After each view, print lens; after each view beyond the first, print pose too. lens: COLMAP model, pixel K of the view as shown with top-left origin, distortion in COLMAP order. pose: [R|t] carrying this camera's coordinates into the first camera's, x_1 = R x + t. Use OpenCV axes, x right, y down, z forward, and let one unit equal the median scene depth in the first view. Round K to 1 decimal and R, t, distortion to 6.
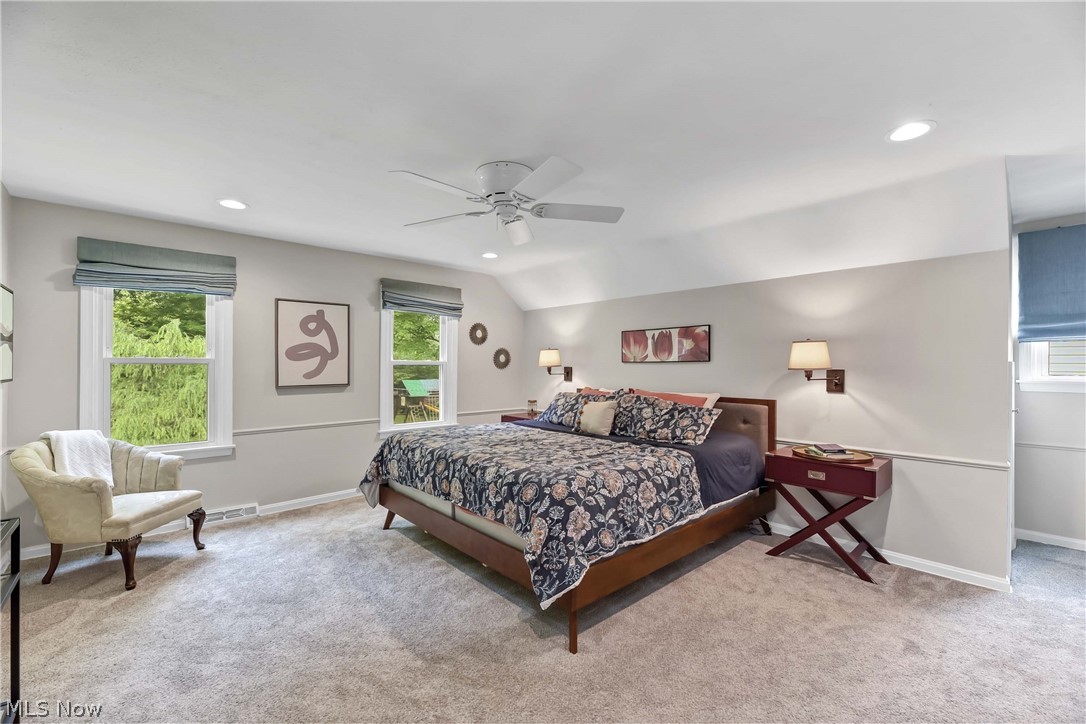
lens RADIAL K [[456.9, 0, 541.9], [0, 456.9, 371.0], [0, 0, 1]] dist [-0.002053, -0.002324]
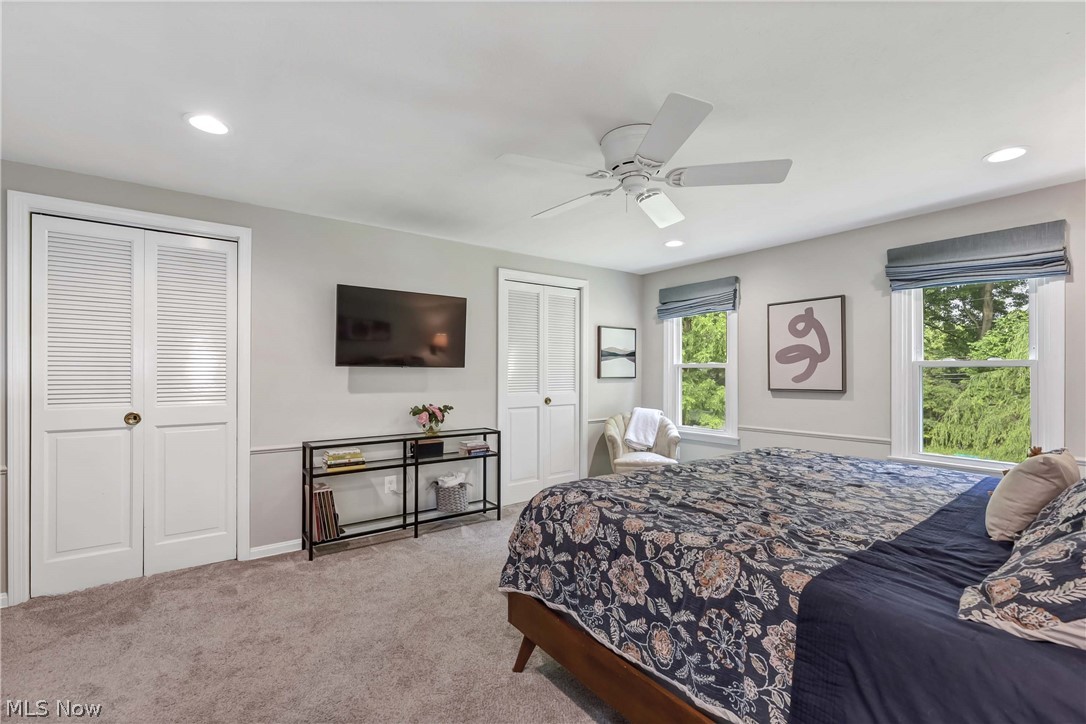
lens RADIAL K [[478.0, 0, 544.5], [0, 478.0, 360.7], [0, 0, 1]] dist [0.001078, -0.002246]
pose [[-0.106349, -0.023660, -0.994047, 0.680519], [-0.013068, 0.999664, -0.022396, 0.001287], [0.994243, 0.010609, -0.106622, 0.748887]]
